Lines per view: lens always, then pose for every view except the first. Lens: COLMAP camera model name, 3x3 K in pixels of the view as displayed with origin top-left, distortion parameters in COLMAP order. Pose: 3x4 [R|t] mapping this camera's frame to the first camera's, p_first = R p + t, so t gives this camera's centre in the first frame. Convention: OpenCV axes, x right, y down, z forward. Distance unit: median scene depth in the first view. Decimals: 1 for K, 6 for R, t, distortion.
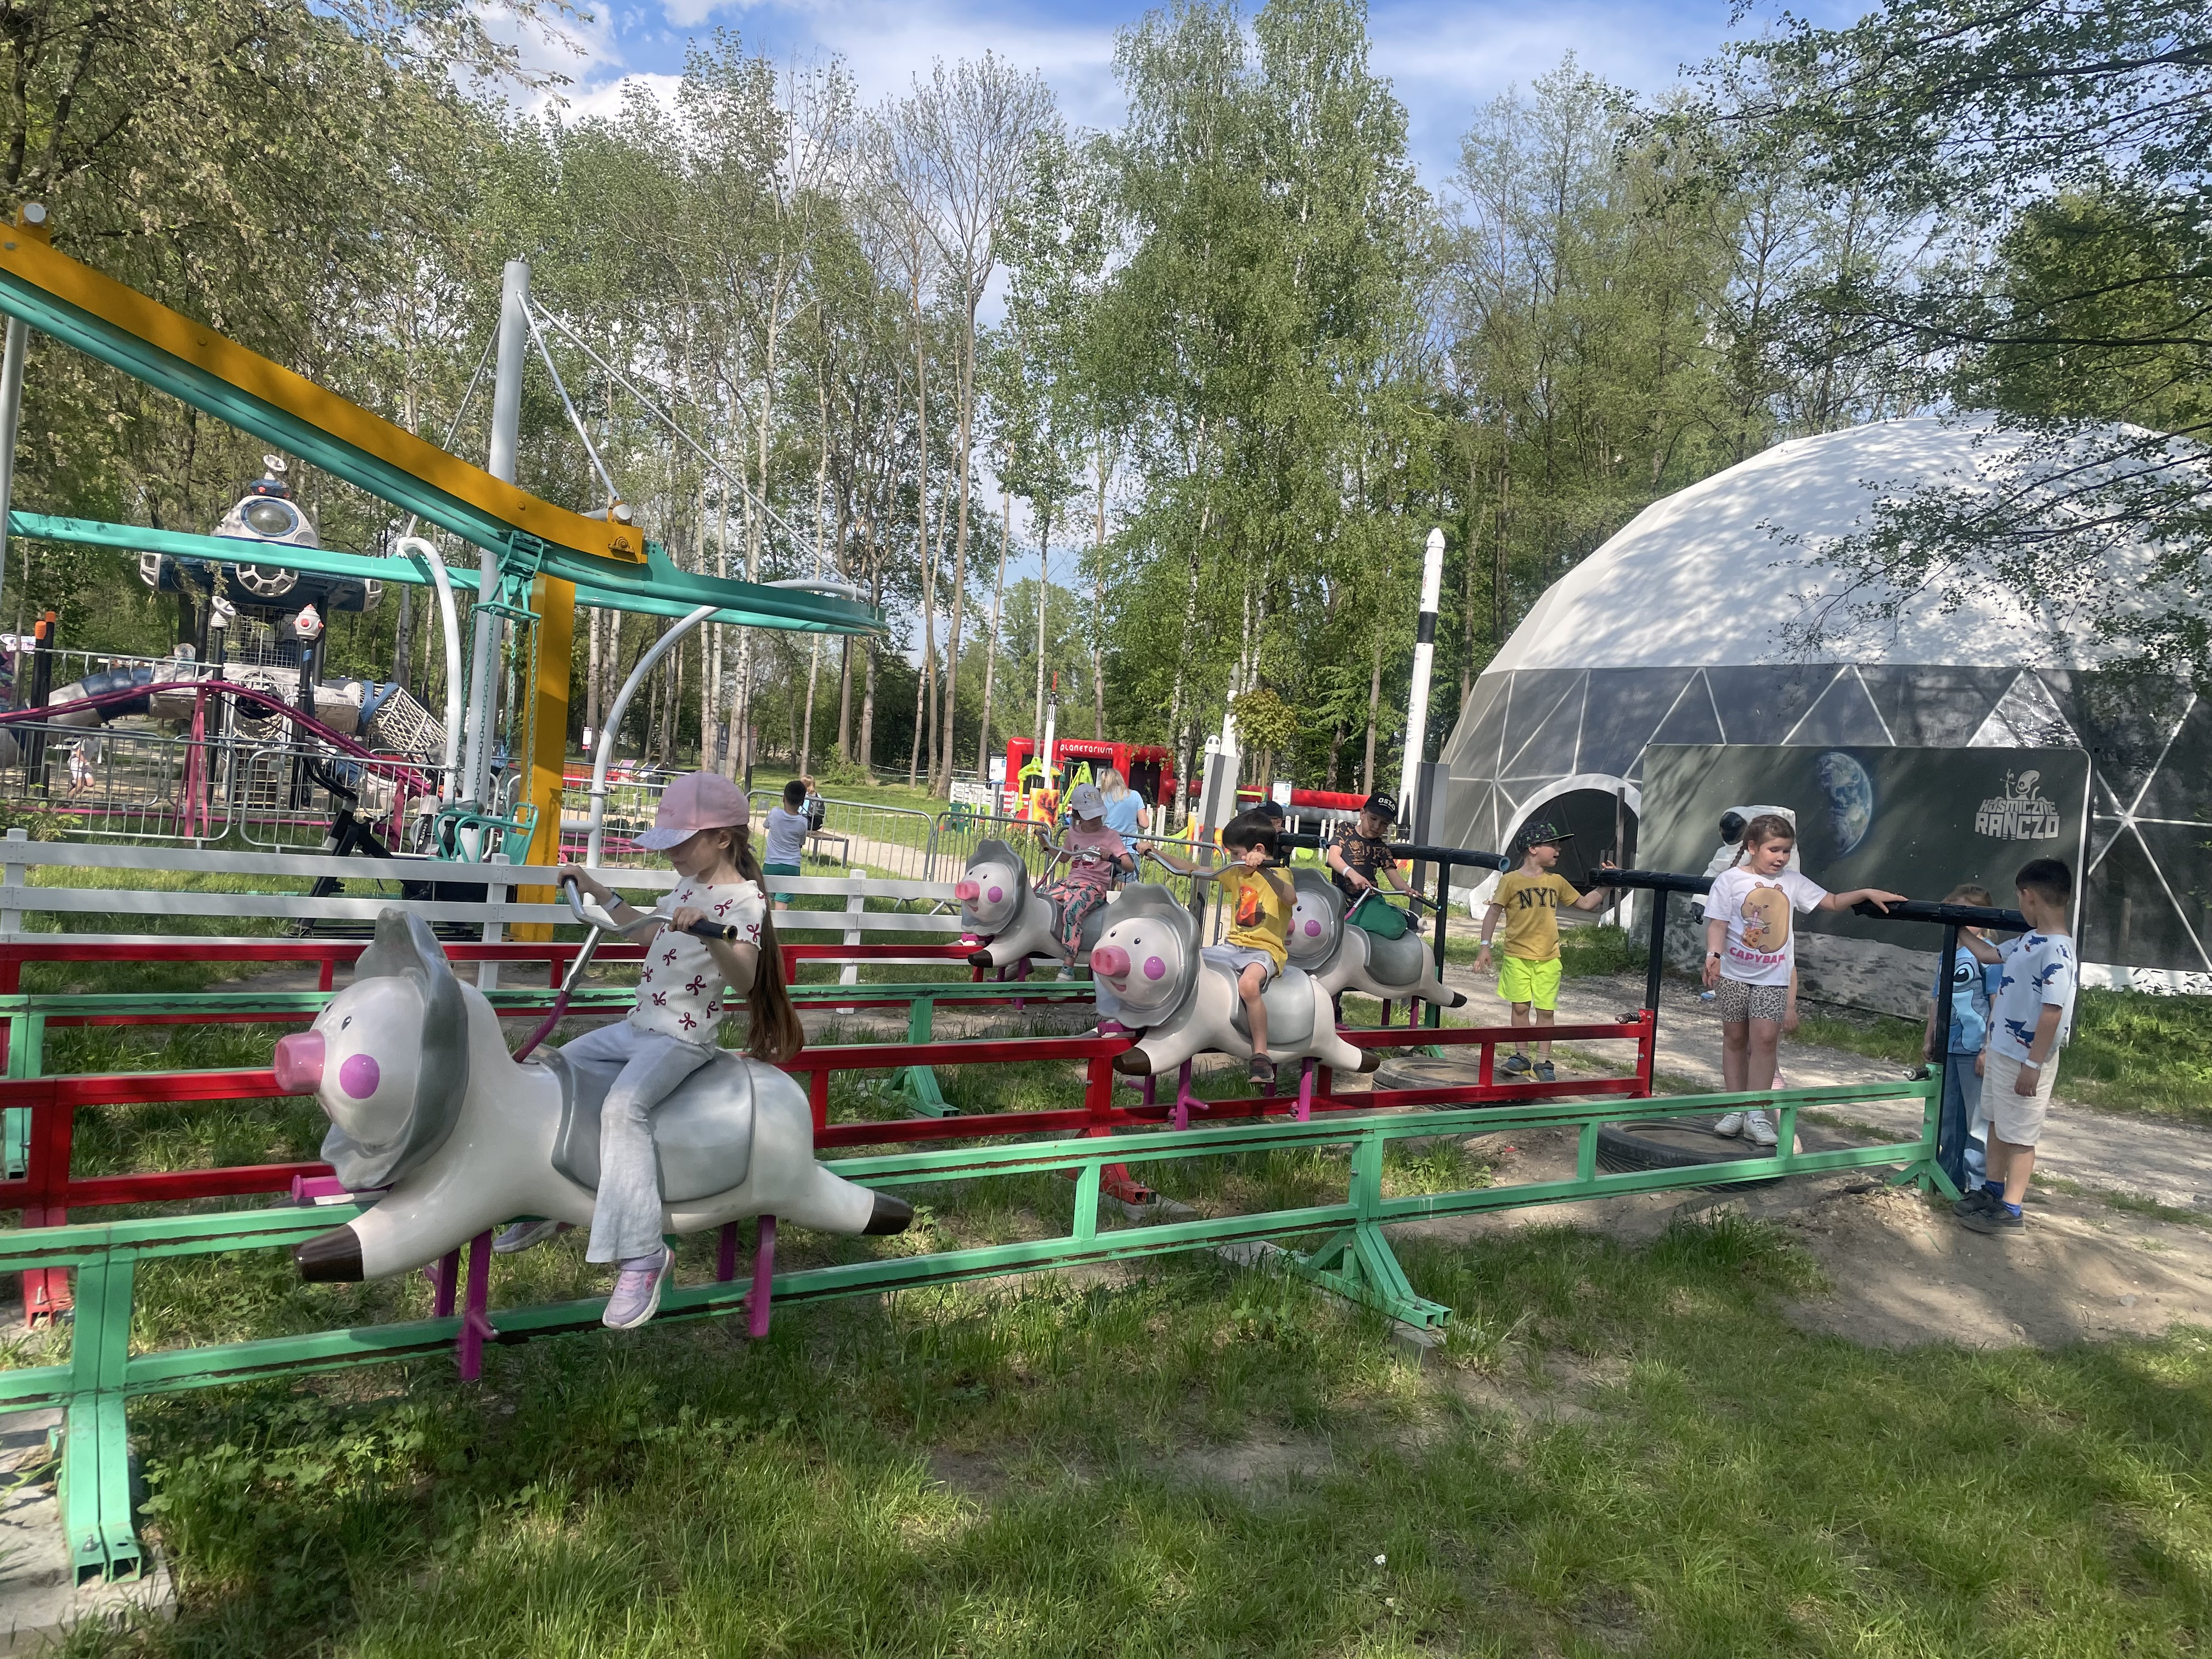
lens RADIAL K [[1656.1, 0, 1124.9], [0, 1656.1, 799.1], [0, 0, 1]] dist [0.085000, -0.112876]
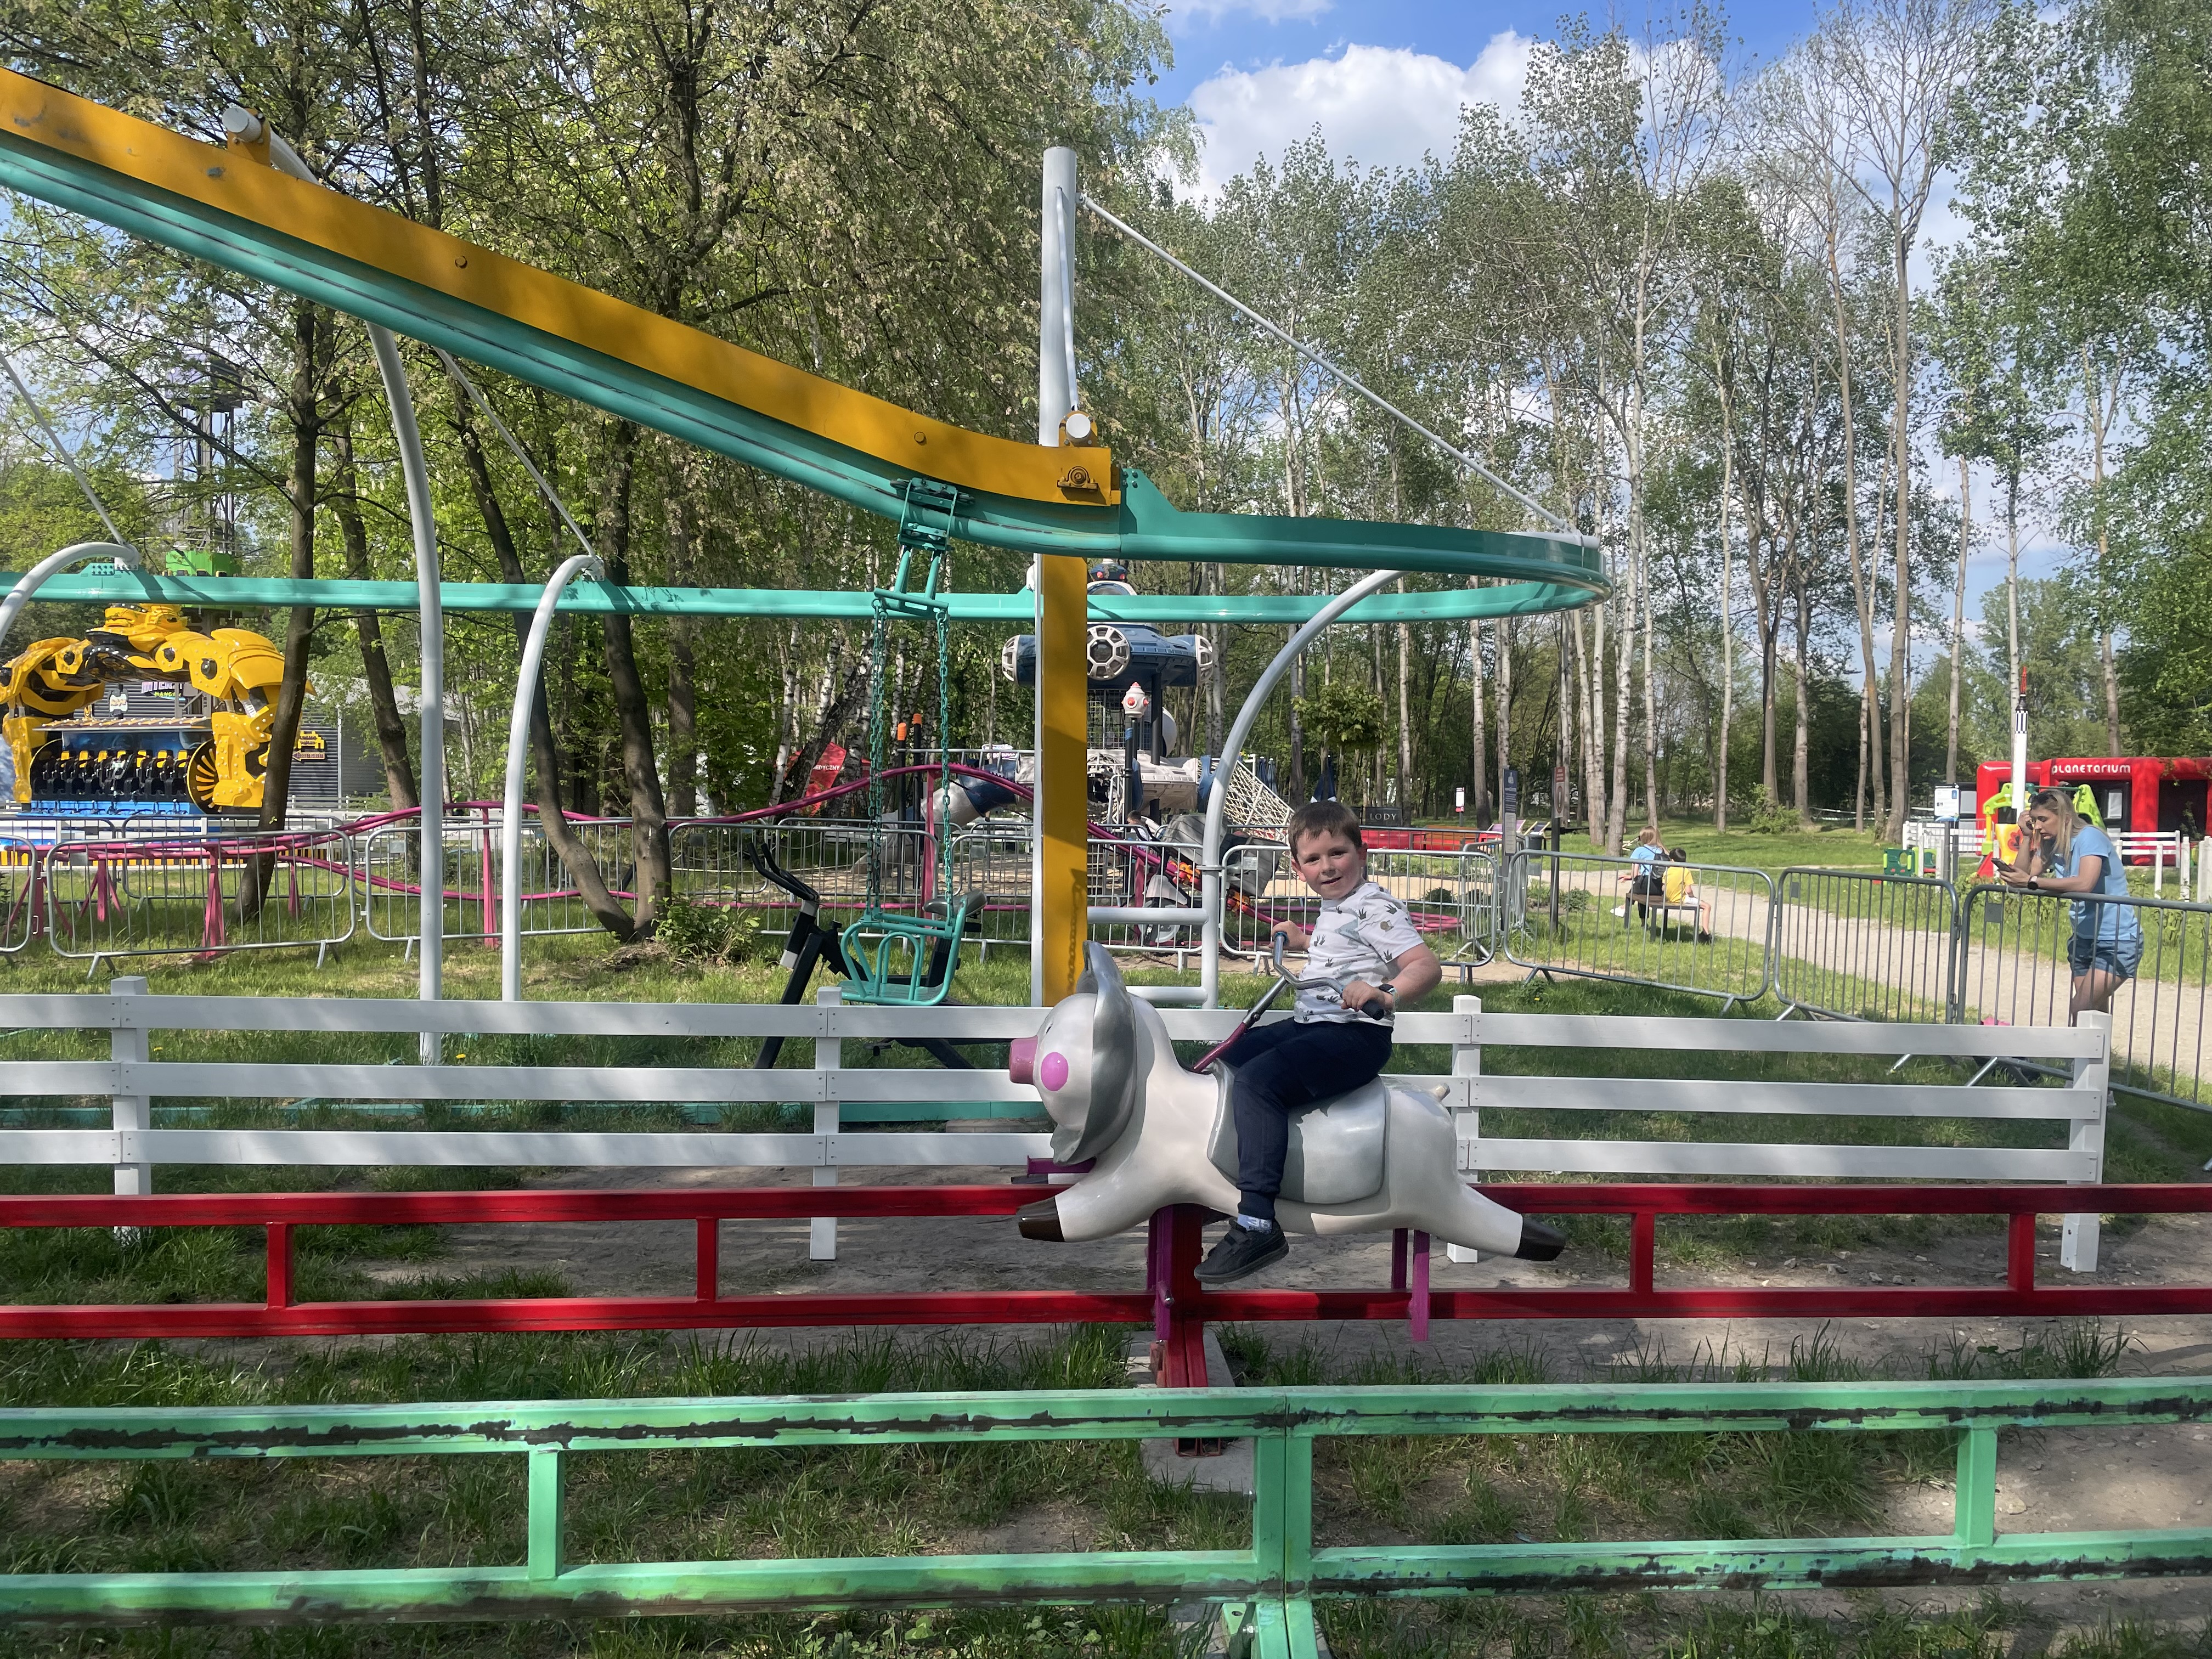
lens RADIAL K [[1656.1, 0, 1109.8], [0, 1656.1, 835.0], [0, 0, 1]] dist [0.085000, -0.112876]
pose [[0.844706, -0.057256, -0.532159, 0.012394], [0.049865, 0.998356, -0.028263, -0.000191], [0.532902, -0.002662, 0.846173, 0.176851]]
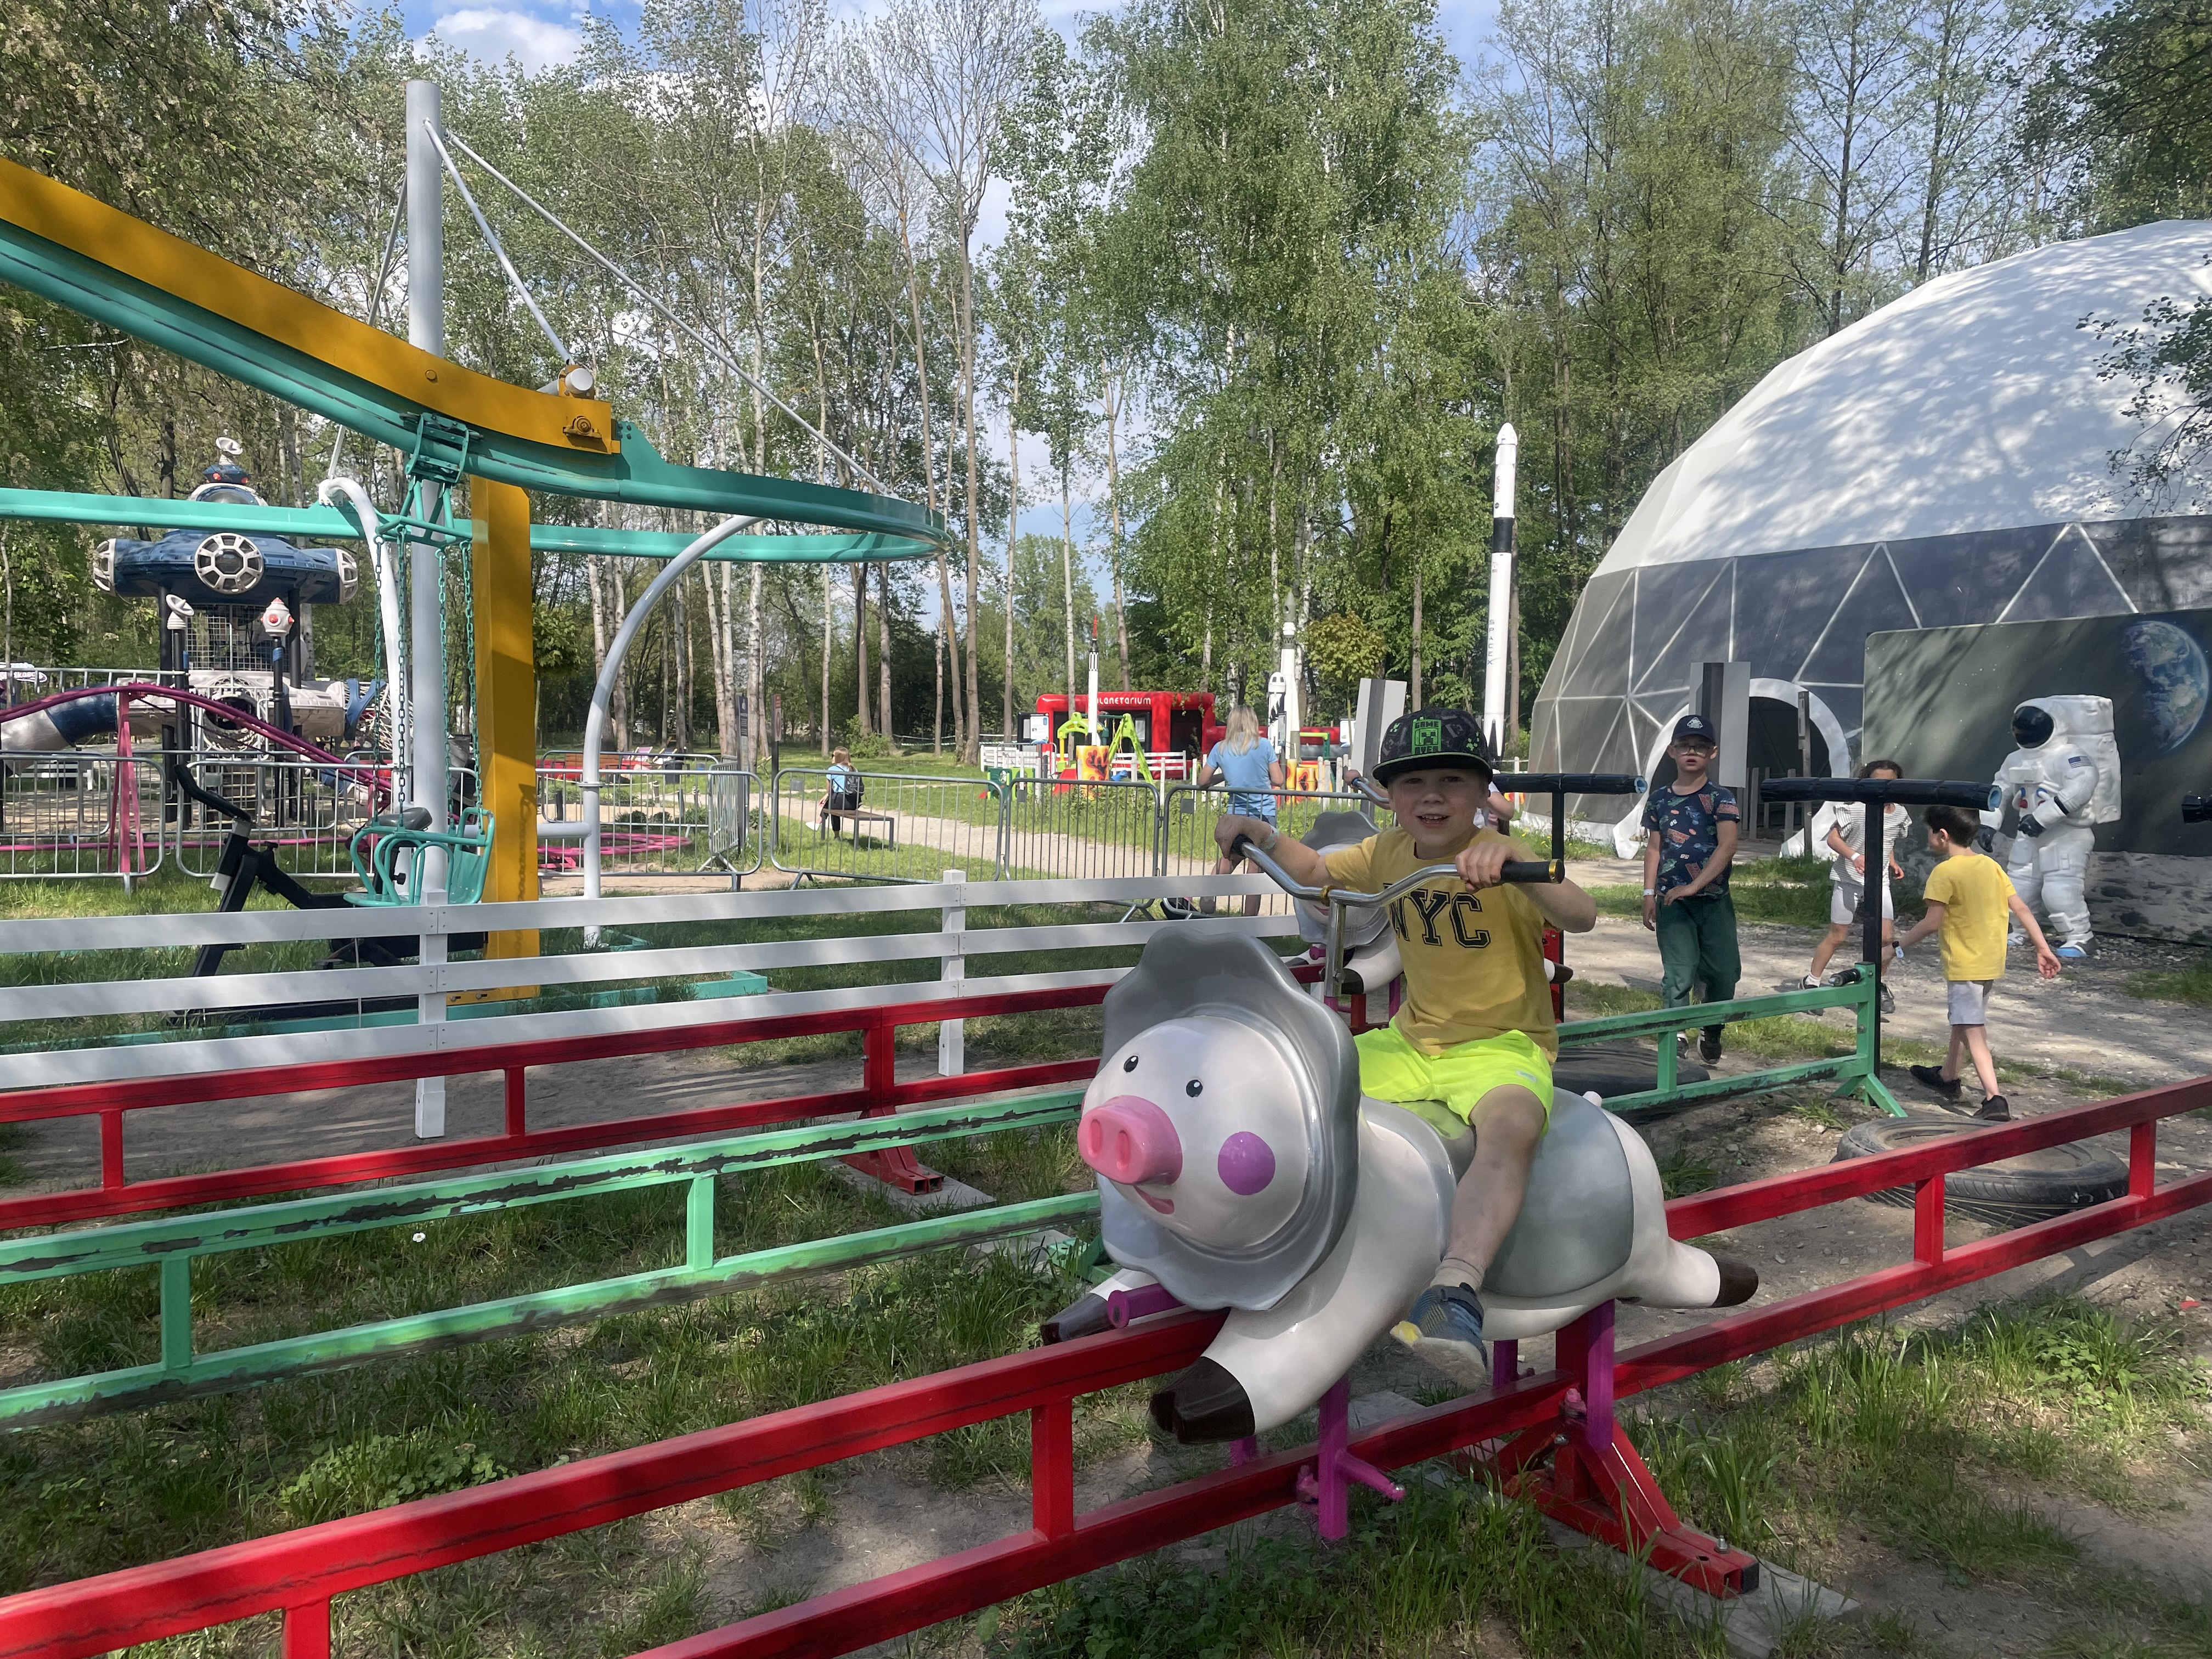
lens RADIAL K [[1656.1, 0, 1080.8], [0, 1656.1, 817.9], [0, 0, 1]] dist [0.085000, -0.112876]
pose [[0.996751, -0.070454, -0.039028, -0.029295], [0.071891, 0.996737, 0.036711, -0.000403], [0.036315, -0.039398, 0.998563, 0.113699]]
